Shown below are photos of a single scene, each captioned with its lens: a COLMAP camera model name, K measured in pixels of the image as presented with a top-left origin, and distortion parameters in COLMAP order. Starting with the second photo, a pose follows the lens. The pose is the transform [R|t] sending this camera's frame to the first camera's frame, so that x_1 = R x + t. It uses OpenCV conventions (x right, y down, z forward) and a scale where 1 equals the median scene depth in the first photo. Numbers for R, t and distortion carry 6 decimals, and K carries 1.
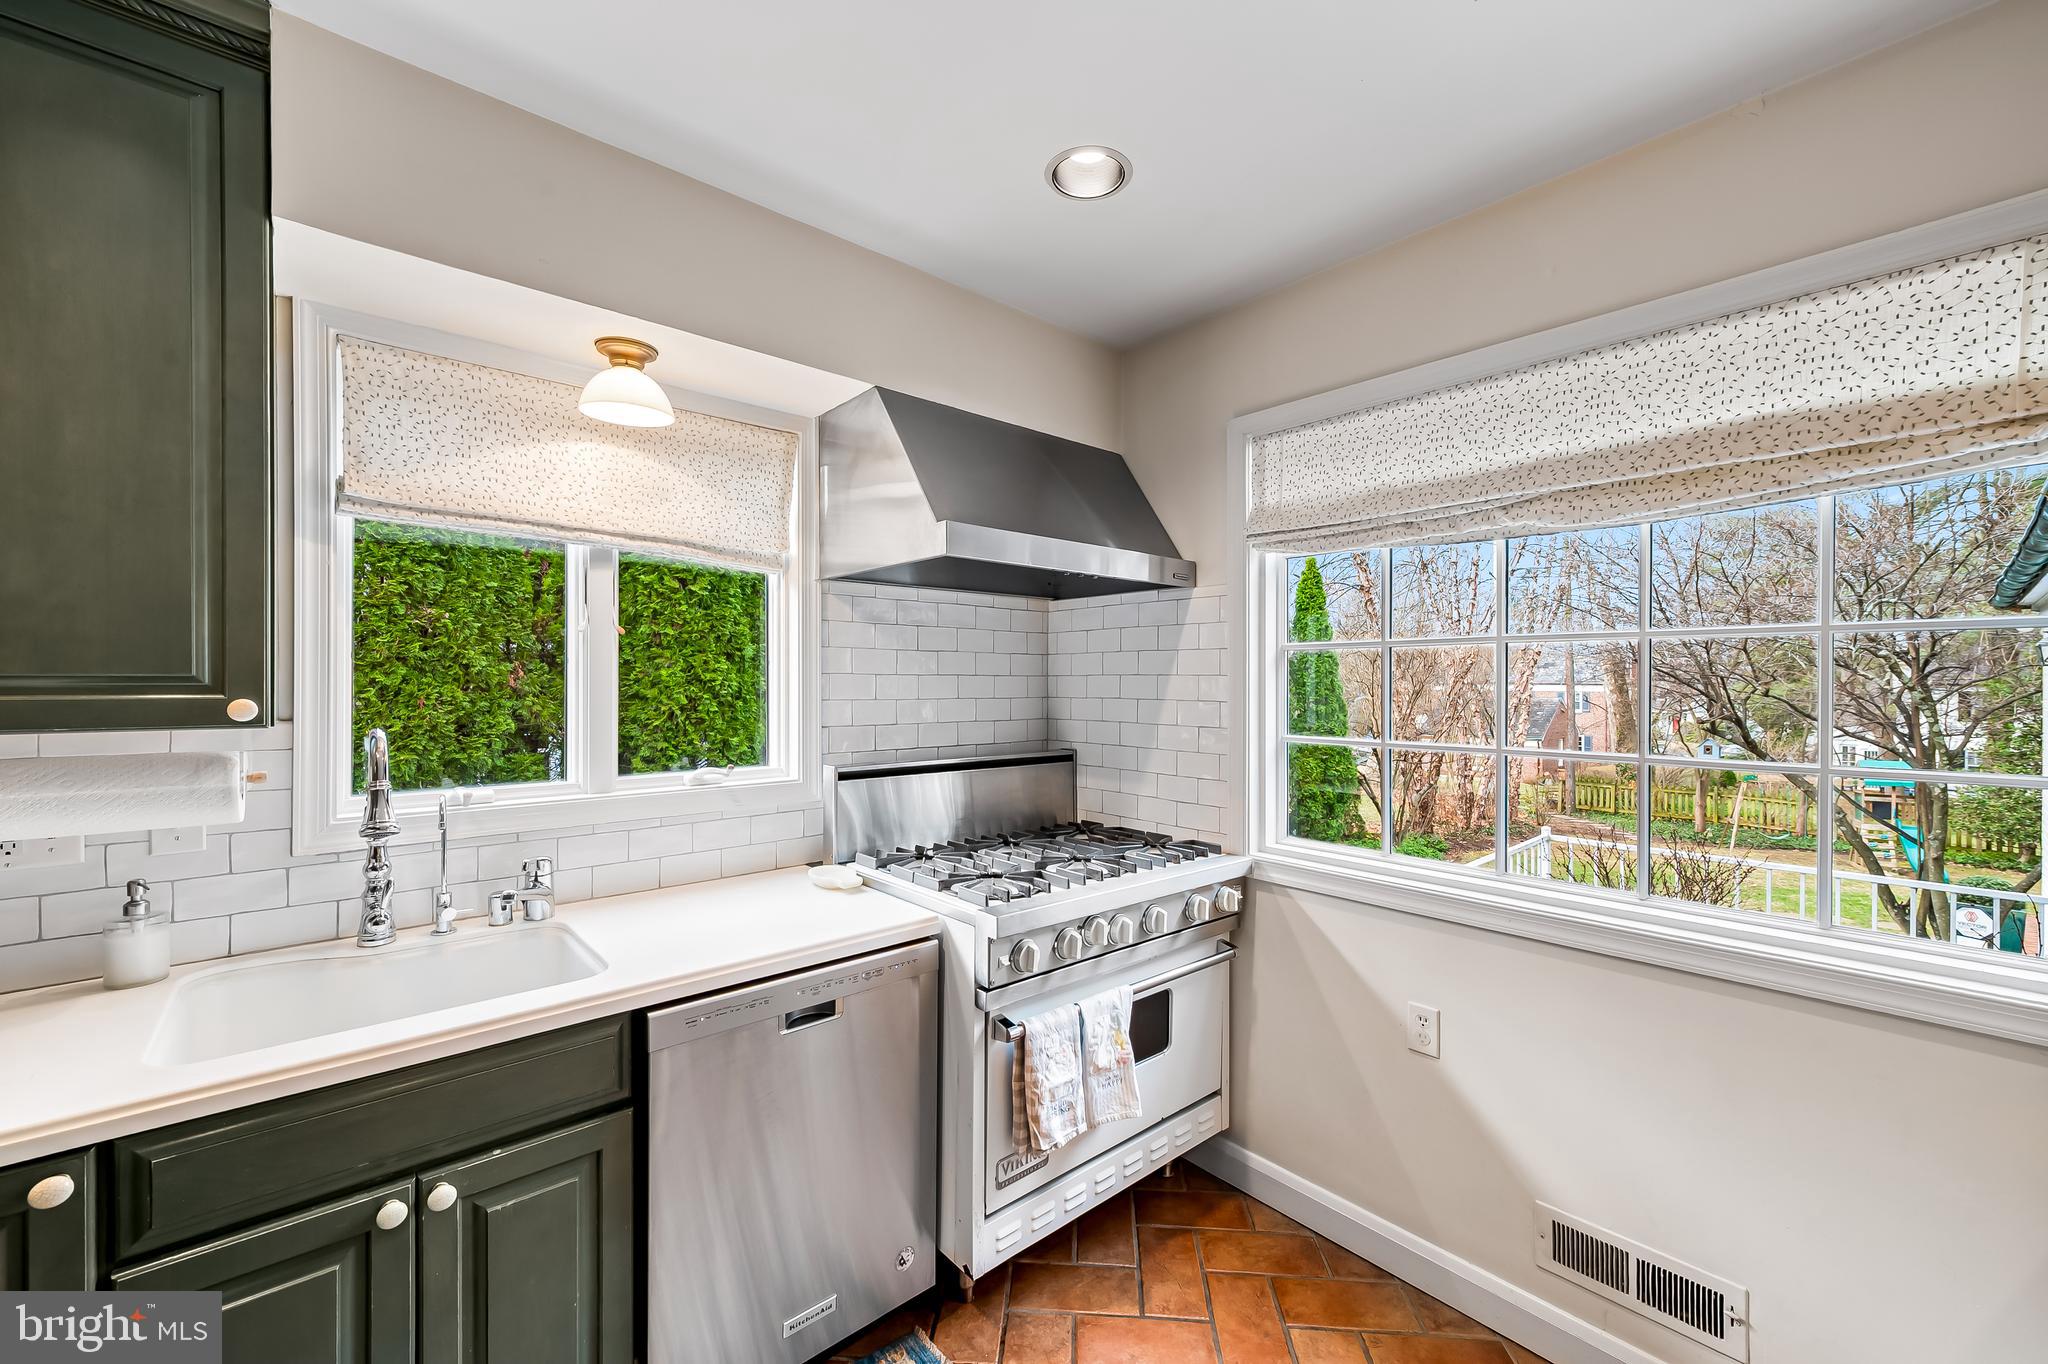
lens RADIAL K [[805.1, 0, 1022.2], [0, 805.1, 683.4], [0, 0, 1]] dist [0.000198, -0.000172]
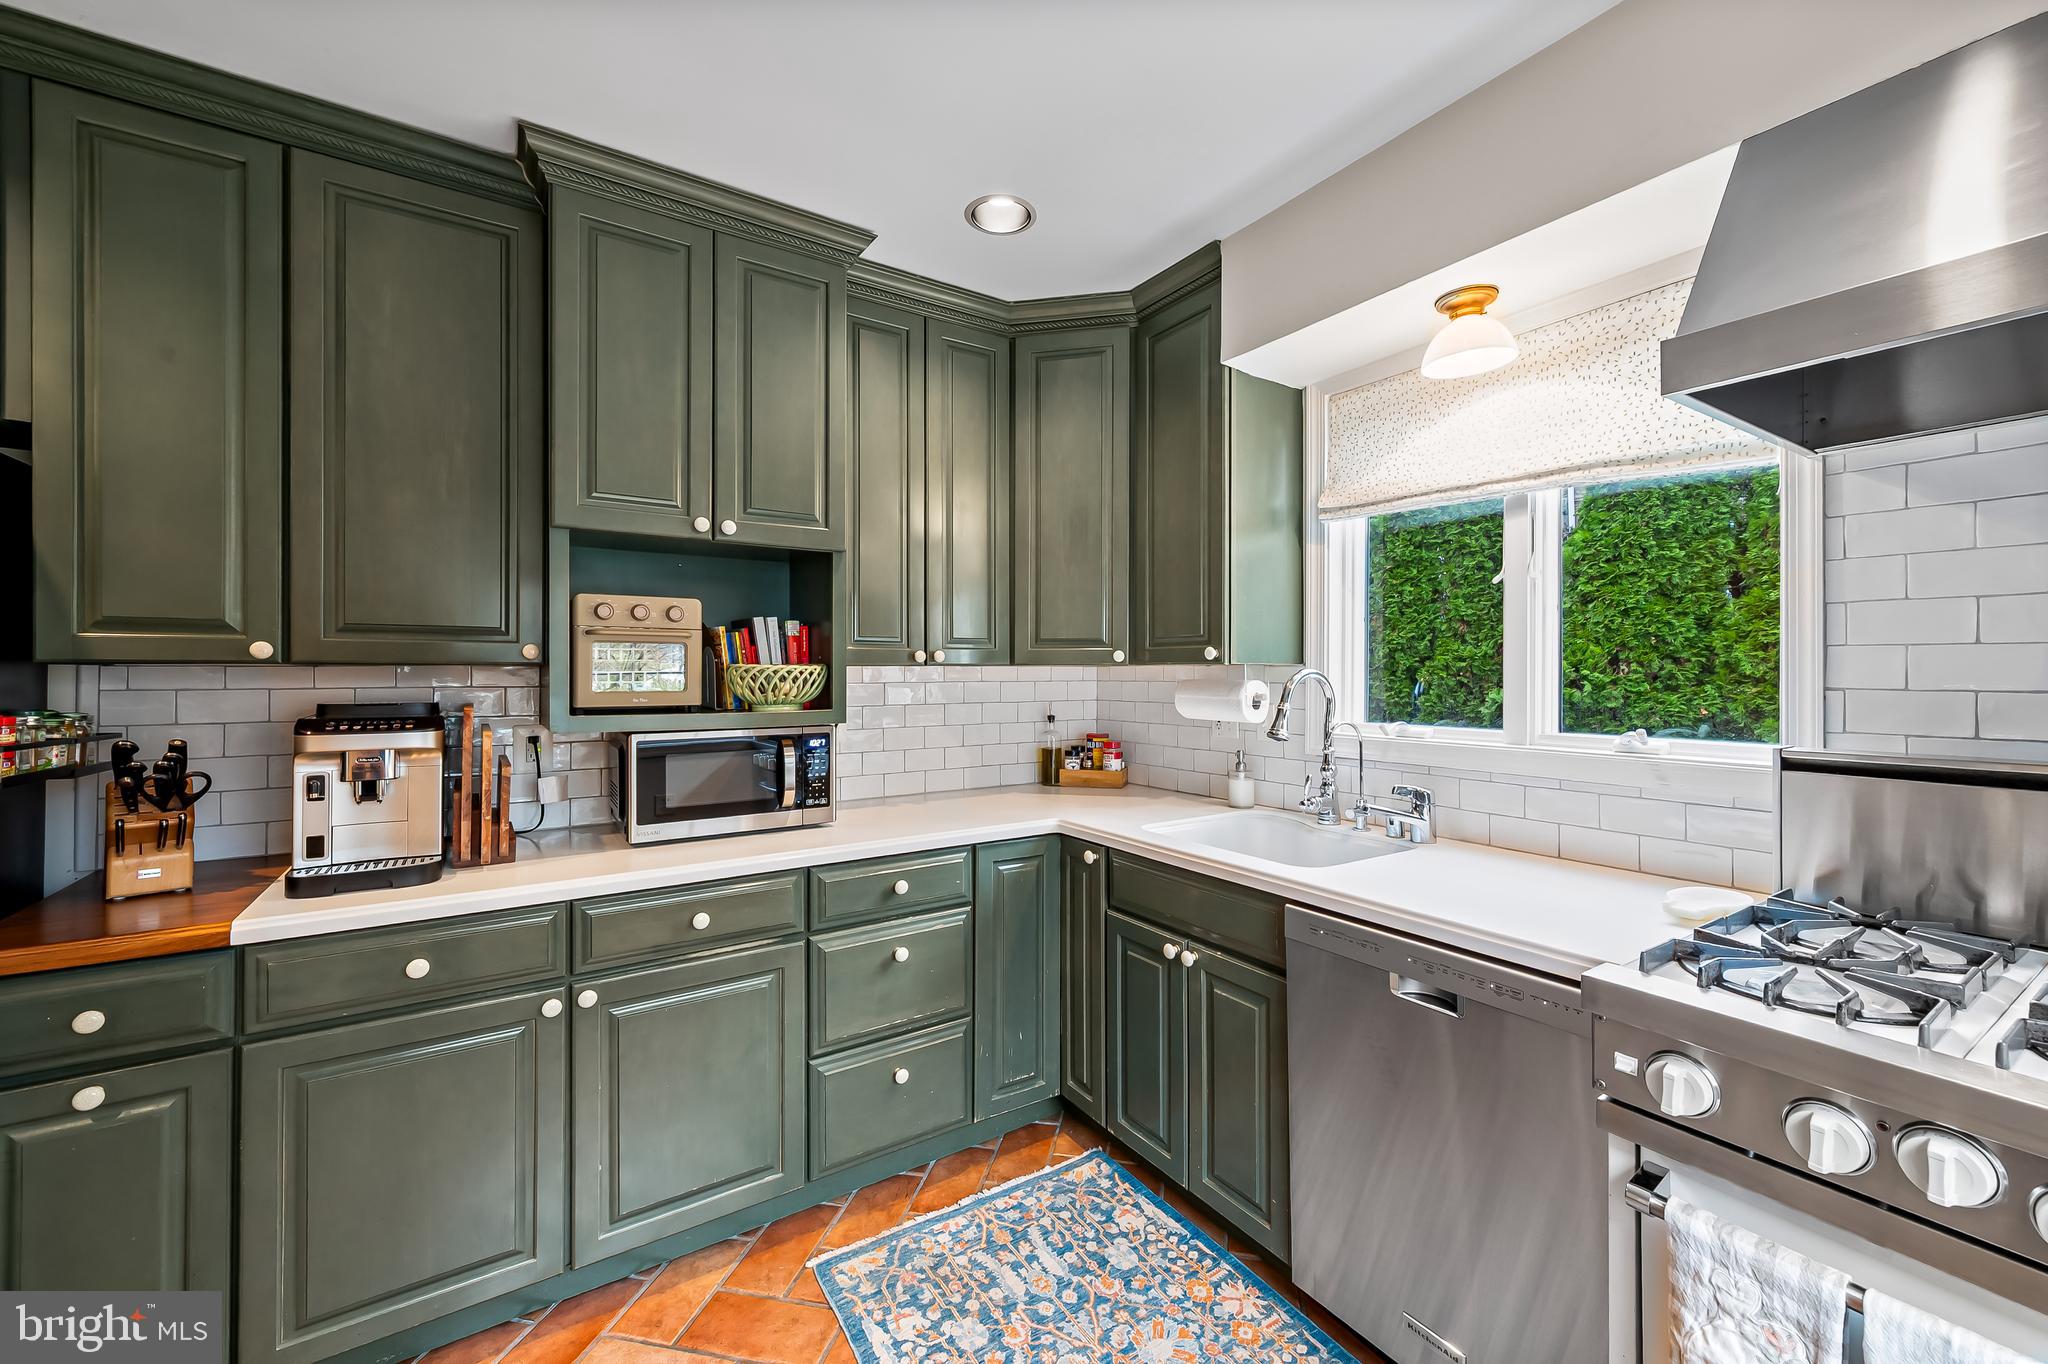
lens RADIAL K [[805.1, 0, 1030.2], [0, 805.1, 675.2], [0, 0, 1]] dist [0.000198, -0.000172]
pose [[-0.140598, 0.003896, -0.990059, 0.591641], [0.001578, 0.999992, 0.003711, 0.051751], [0.990066, -0.001041, -0.140603, 0.612275]]
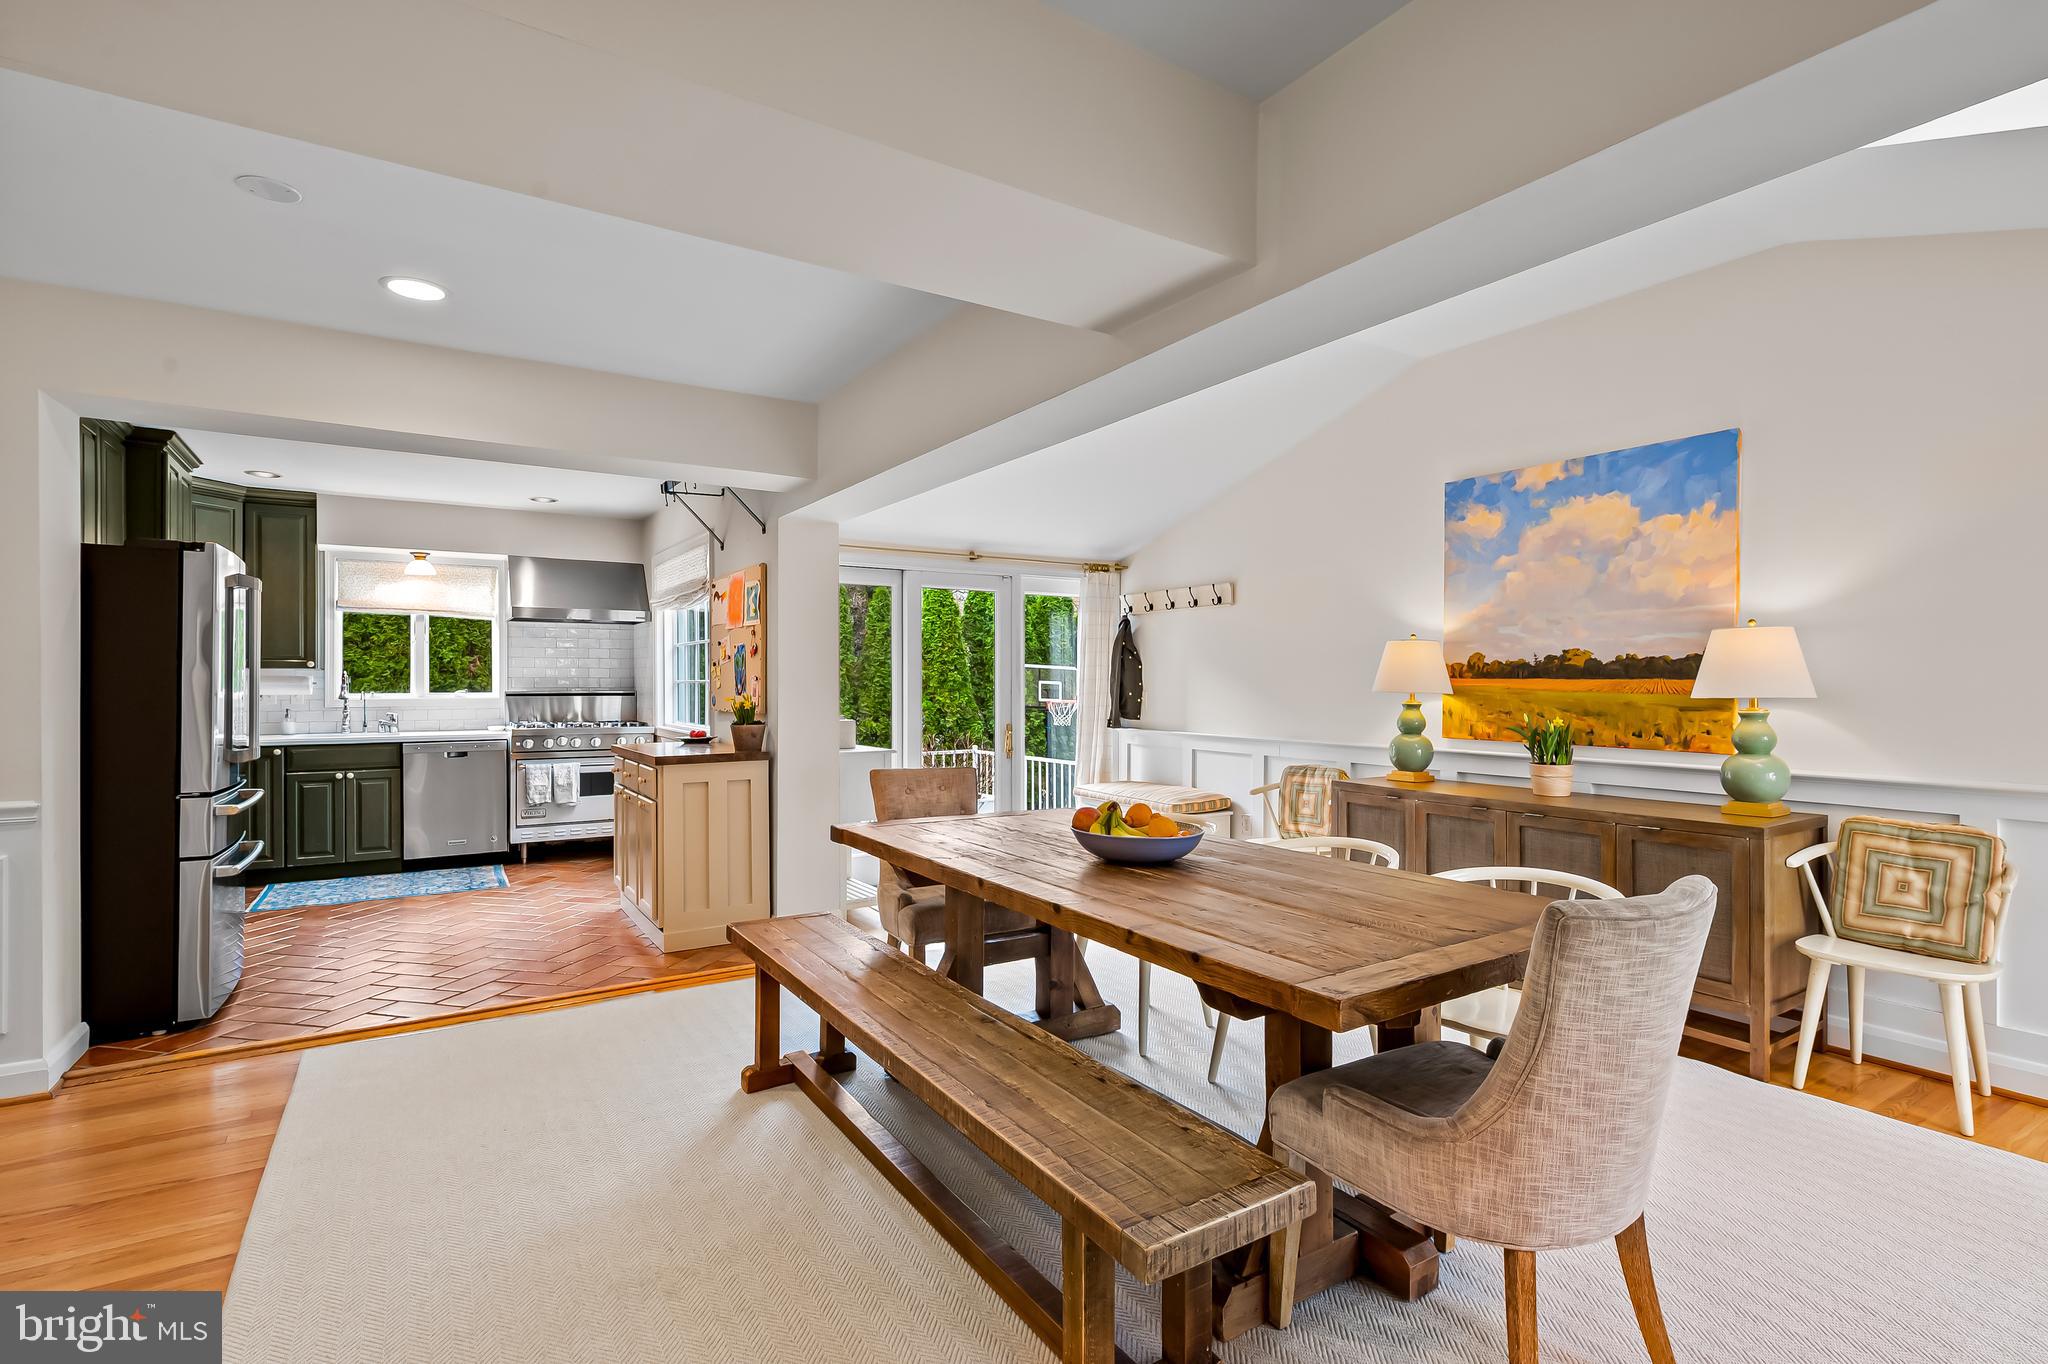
lens RADIAL K [[976.8, 0, 1029.5], [0, 976.8, 683.6], [0, 0, 1]] dist [0.004209, 0.000560]
pose [[0.987581, 0.005743, -0.157005, 2.505293], [-0.005059, 0.999976, 0.004756, 0.064280], [0.157028, -0.003902, 0.987586, -2.447912]]
